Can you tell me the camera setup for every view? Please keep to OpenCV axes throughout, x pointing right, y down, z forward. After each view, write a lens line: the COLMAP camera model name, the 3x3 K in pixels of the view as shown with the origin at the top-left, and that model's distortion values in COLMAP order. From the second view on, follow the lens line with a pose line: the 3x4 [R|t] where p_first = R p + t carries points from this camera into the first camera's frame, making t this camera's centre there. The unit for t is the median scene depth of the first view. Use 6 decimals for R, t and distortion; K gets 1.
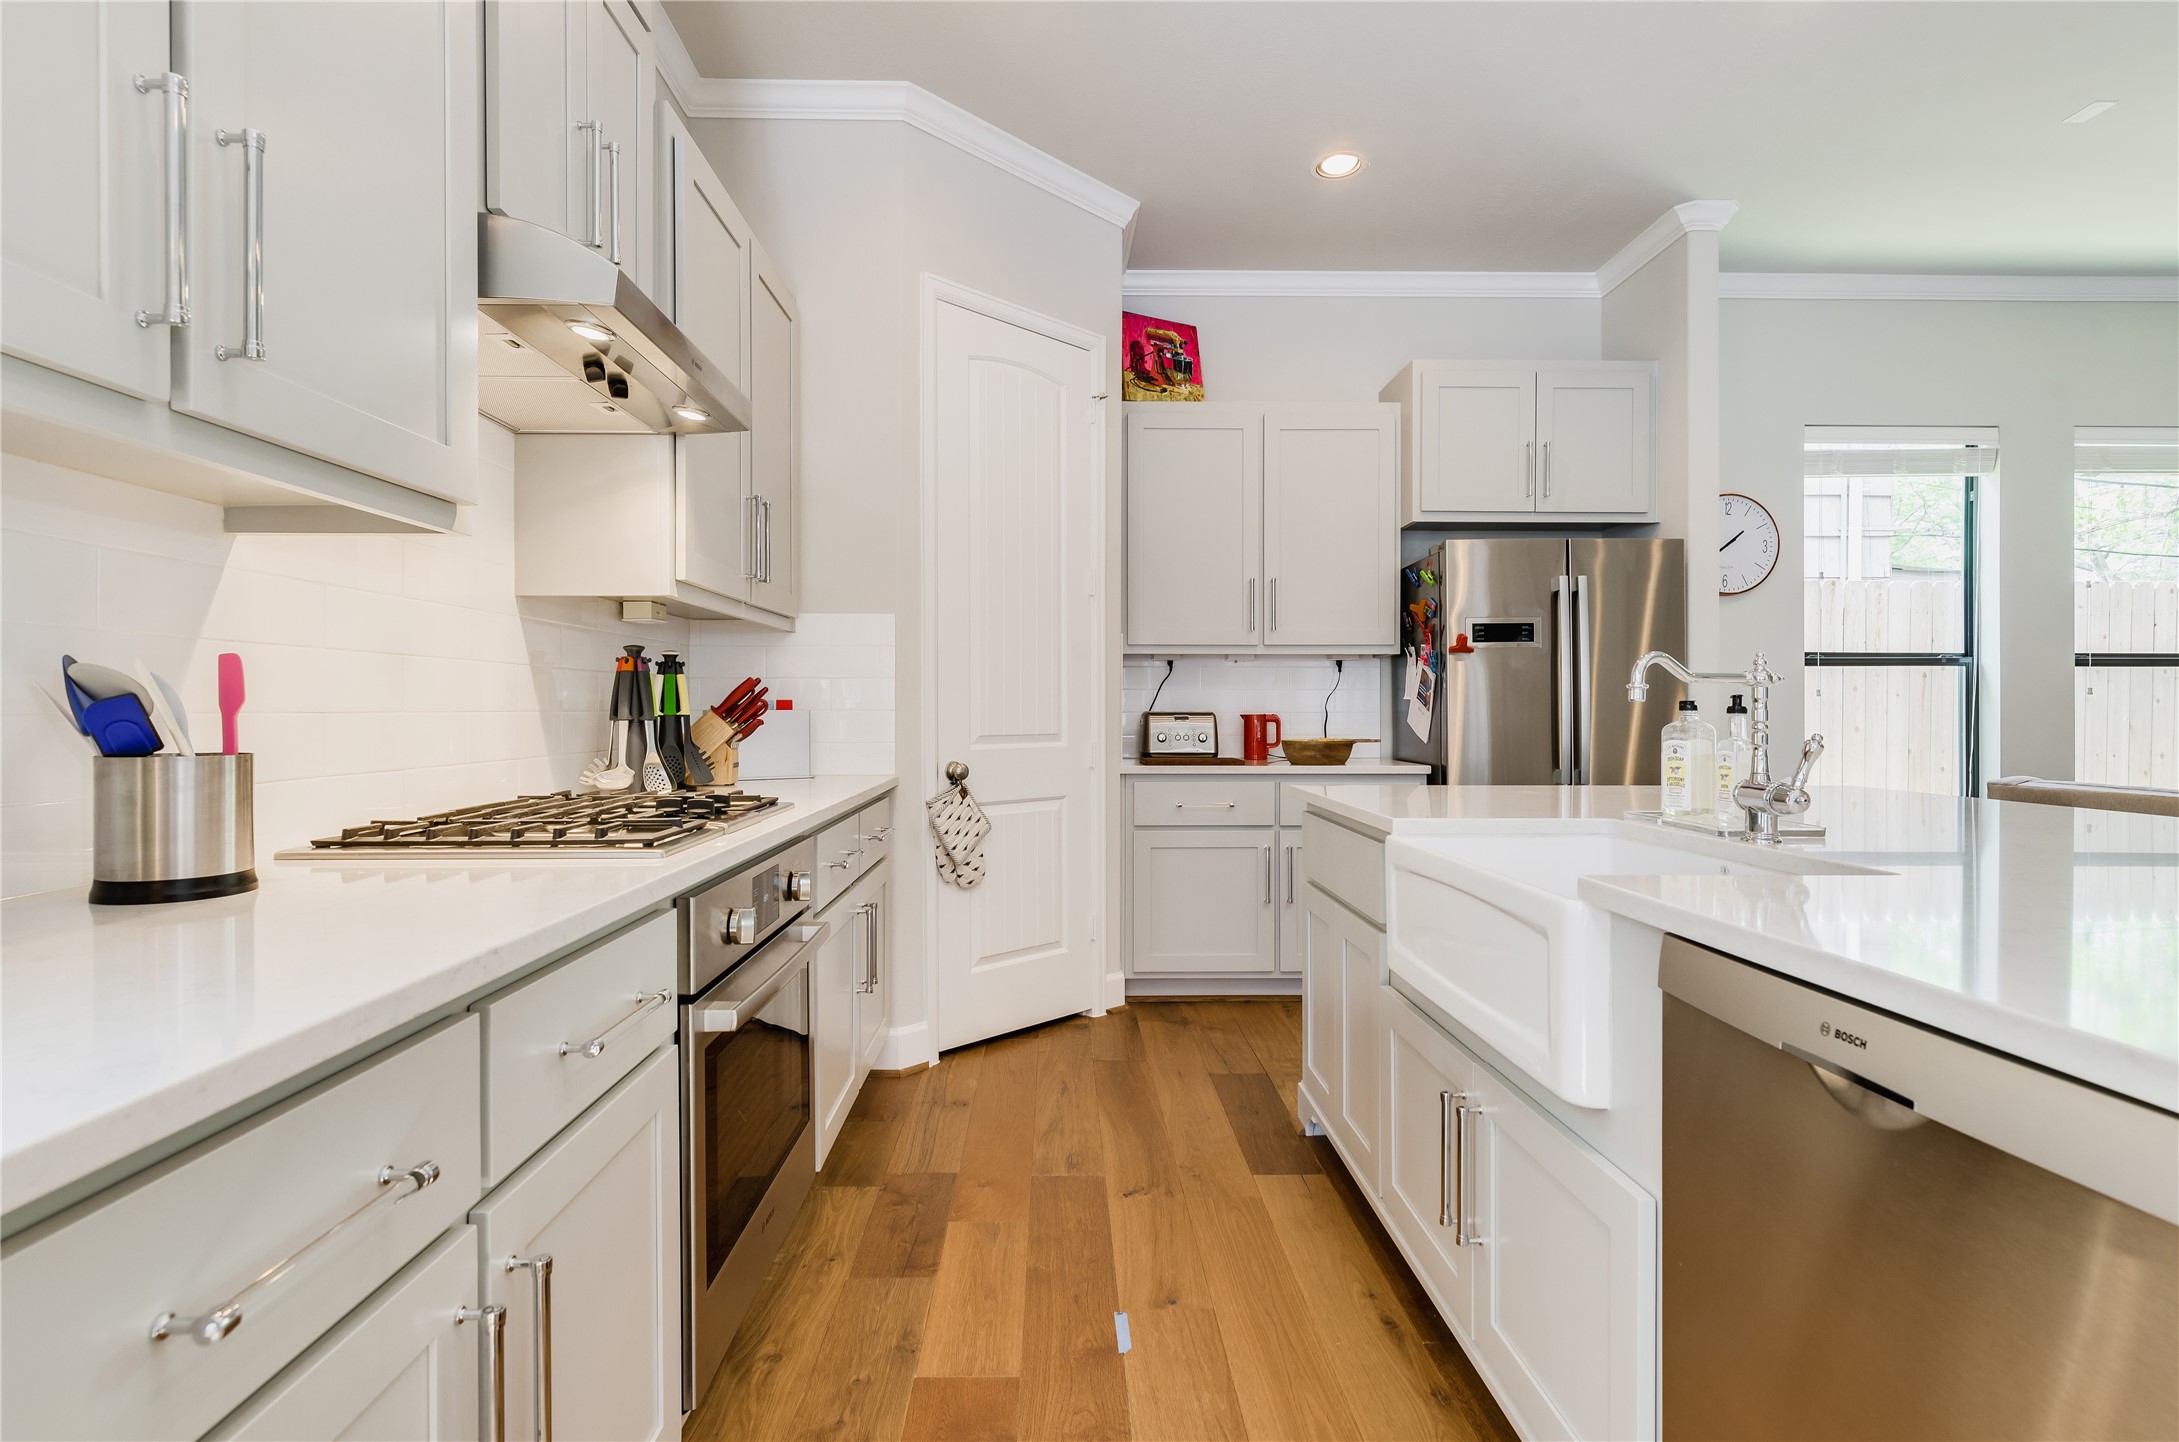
lens RADIAL K [[1071.4, 0, 1082.1], [0, 1071.4, 713.4], [0, 0, 1]] dist [0.002278, -0.000041]
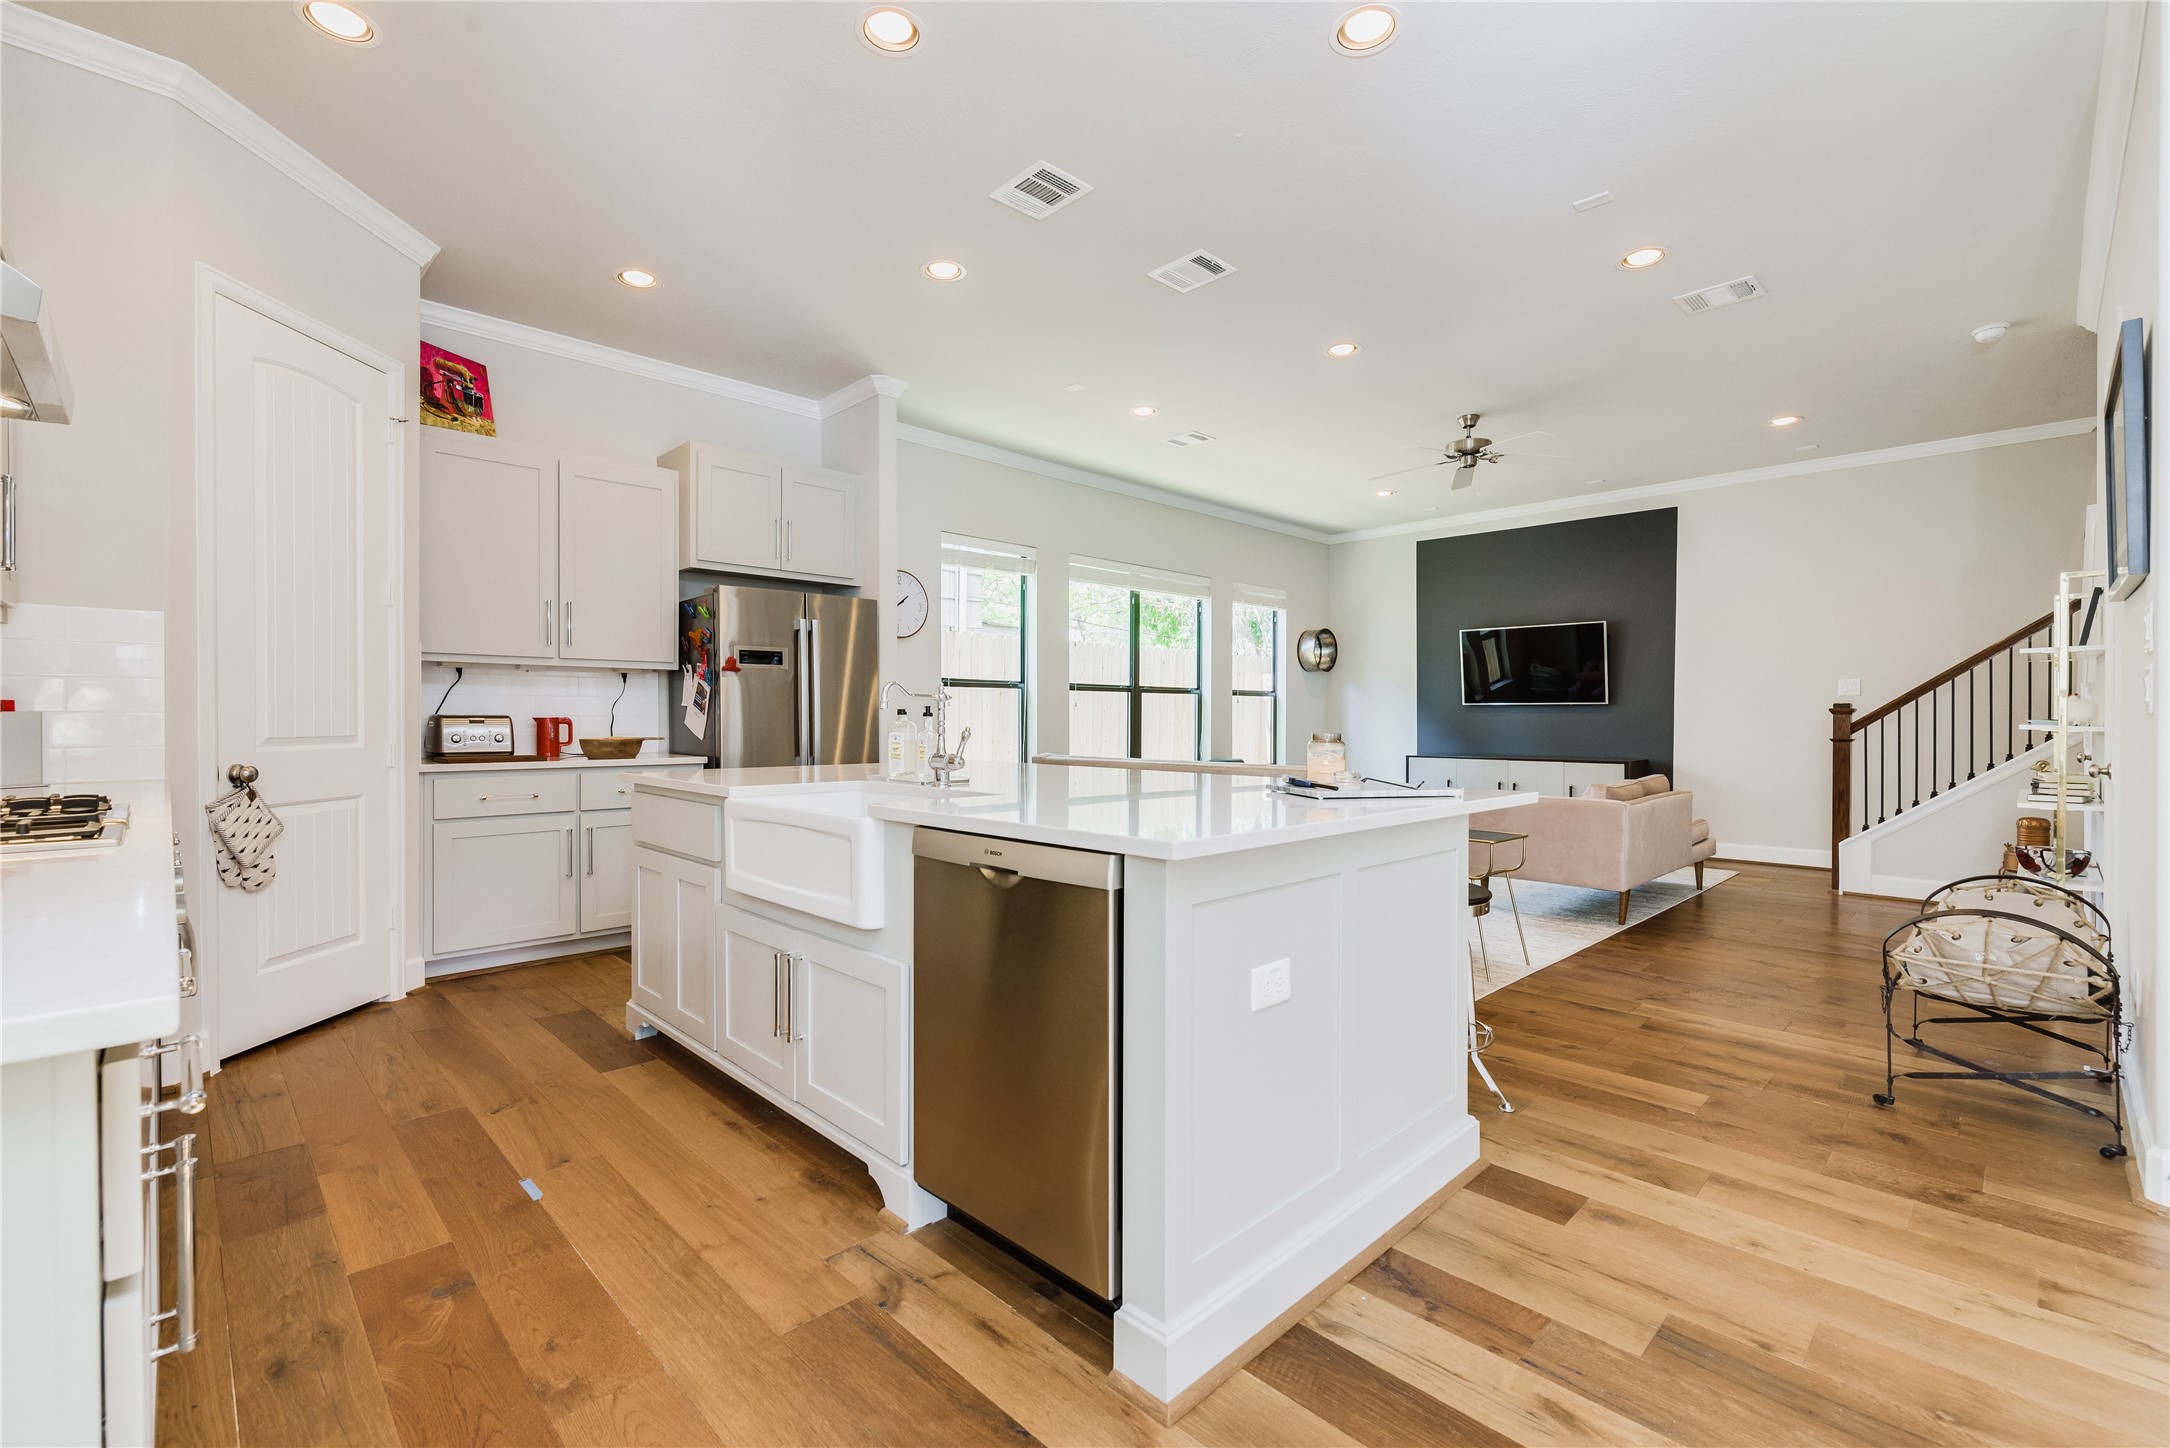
lens RADIAL K [[943.1, 0, 1081.8], [0, 943.1, 719.1], [0, 0, 1]] dist [-0.000386, -0.000229]
pose [[0.726101, -0.000121, 0.687588, -0.133689], [-0.000786, 0.999999, 0.001006, 0.001493], [-0.687588, -0.001271, 0.726100, -0.148091]]
